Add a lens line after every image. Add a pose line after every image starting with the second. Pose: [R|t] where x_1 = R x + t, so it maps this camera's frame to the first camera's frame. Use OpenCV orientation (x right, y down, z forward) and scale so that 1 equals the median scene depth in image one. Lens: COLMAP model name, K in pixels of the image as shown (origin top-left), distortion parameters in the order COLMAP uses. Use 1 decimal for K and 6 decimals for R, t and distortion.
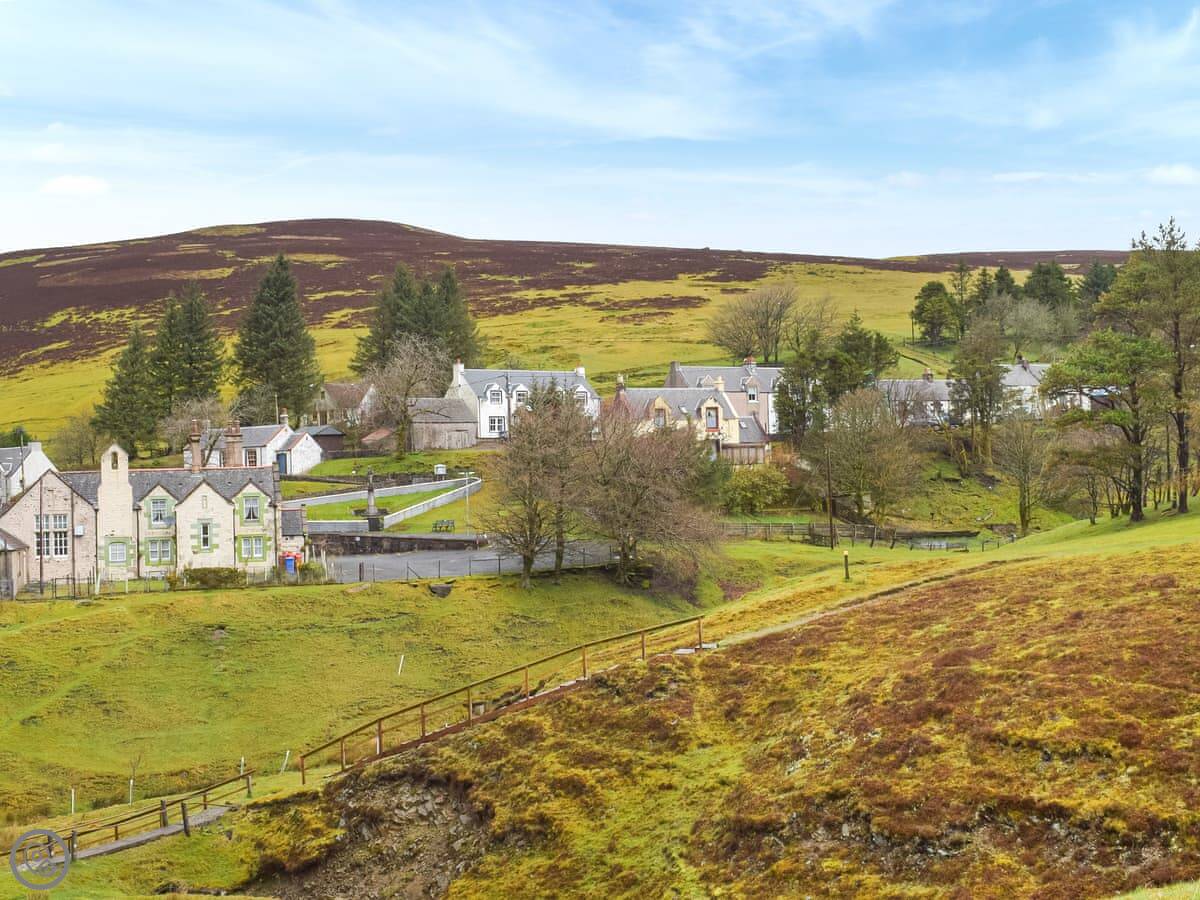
lens RADIAL K [[1091.9, 0, 595.0], [0, 1091.9, 451.6], [0, 0, 1]] dist [-0.067237, 0.003472]
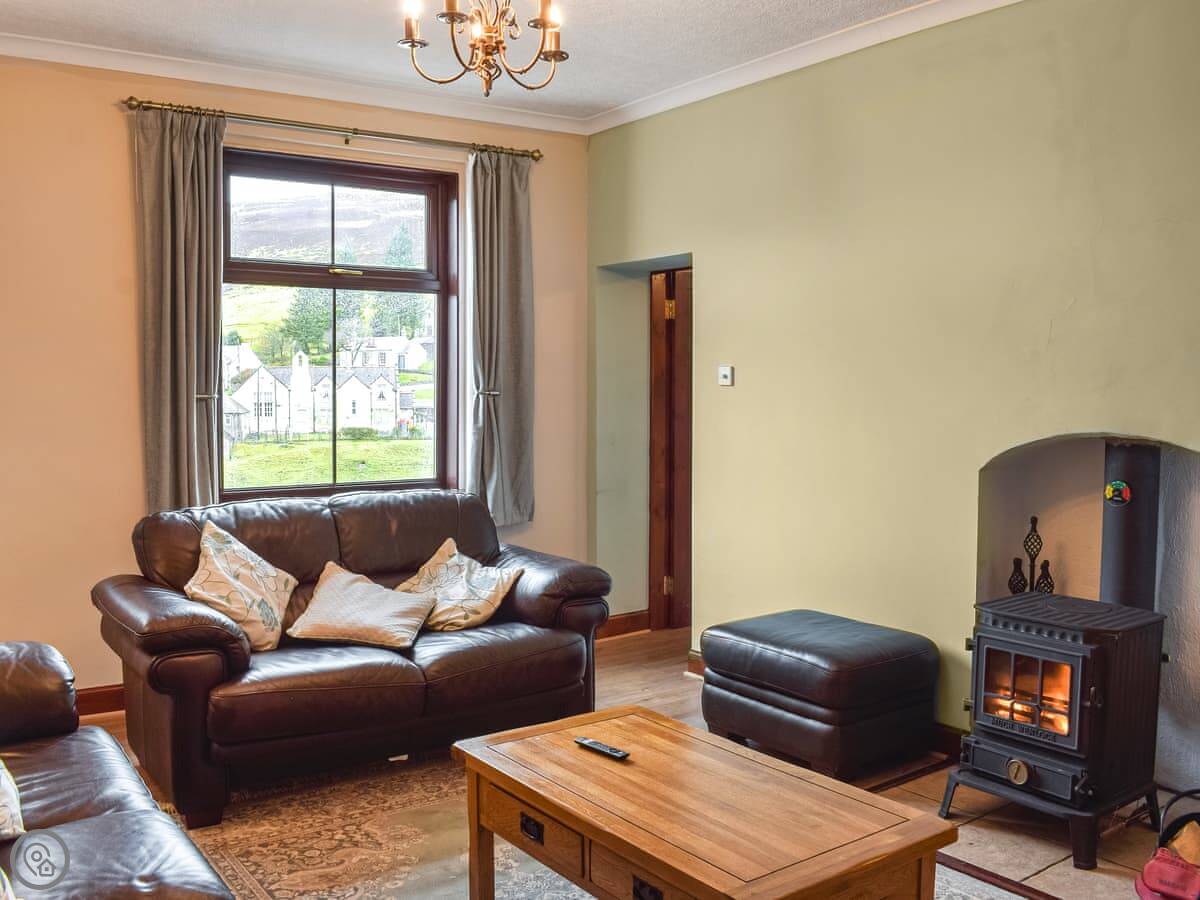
lens RADIAL K [[1091.9, 0, 595.0], [0, 1091.9, 451.6], [0, 0, 1]] dist [-0.067237, 0.003472]
pose [[0.991924, 0.039827, -0.120414, 0.205972], [-0.025139, 0.992319, 0.121124, -0.065627], [0.124313, -0.117119, 0.985307, -0.594069]]
